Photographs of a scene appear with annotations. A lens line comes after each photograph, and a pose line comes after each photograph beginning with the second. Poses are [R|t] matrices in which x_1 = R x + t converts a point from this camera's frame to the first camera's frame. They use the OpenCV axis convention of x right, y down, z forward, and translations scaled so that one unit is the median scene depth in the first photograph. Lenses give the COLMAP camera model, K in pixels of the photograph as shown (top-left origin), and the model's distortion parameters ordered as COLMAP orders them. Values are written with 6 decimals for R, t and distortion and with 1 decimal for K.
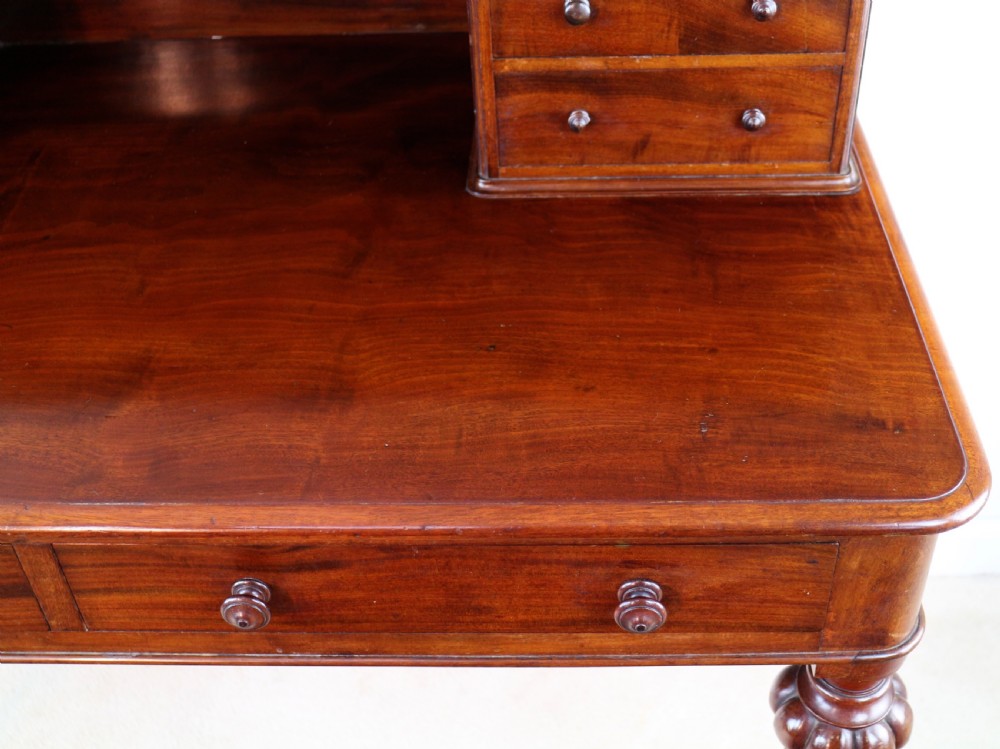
lens RADIAL K [[1203.2, 0, 552.7], [0, 1203.2, 375.7], [0, 0, 1]] dist [-0.077940, 0.031632]
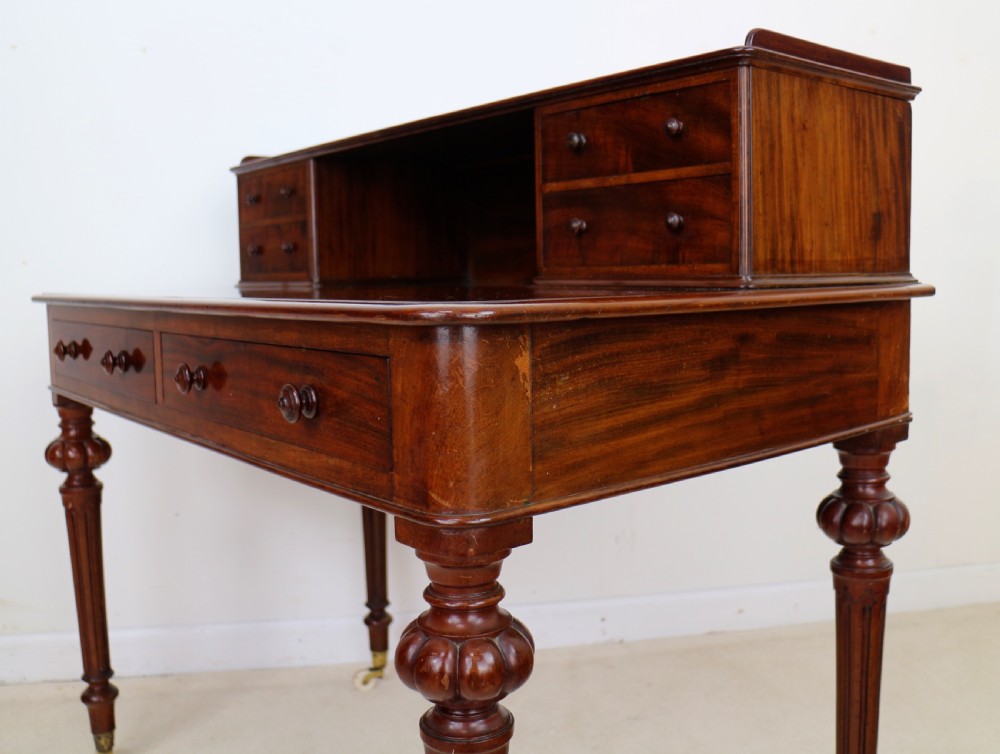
lens RADIAL K [[944.1, 0, 536.1], [0, 944.1, 376.9], [0, 0, 1]] dist [-0.142757, 0.003430]
pose [[0.668950, 0.100750, -0.736448, 0.838634], [-0.479001, 0.816046, -0.323459, 0.316182], [0.568387, 0.569138, 0.594153, 0.440854]]
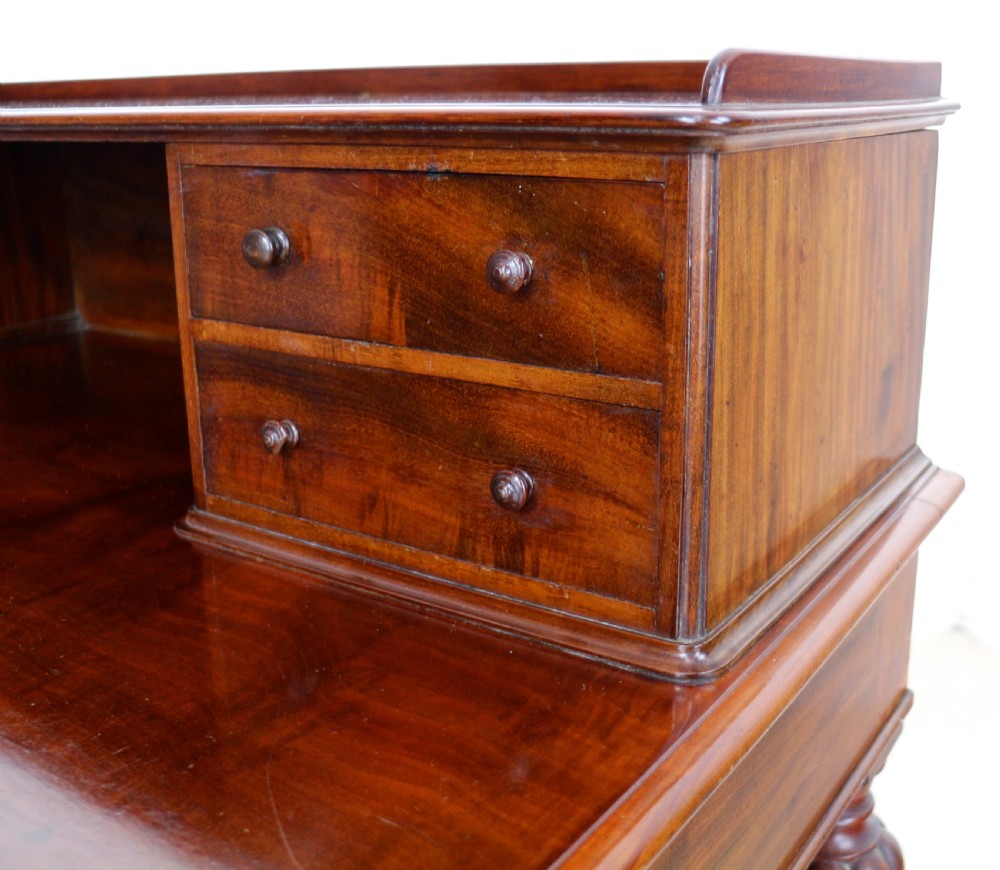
lens RADIAL K [[1178.7, 0, 569.8], [0, 1178.7, 407.1], [0, 0, 1]] dist [-0.185275, -0.004368]
pose [[0.858770, 0.162109, -0.486040, 0.454783], [-0.346274, 0.882817, -0.317377, -0.090628], [0.377635, 0.440857, 0.814271, 0.582944]]
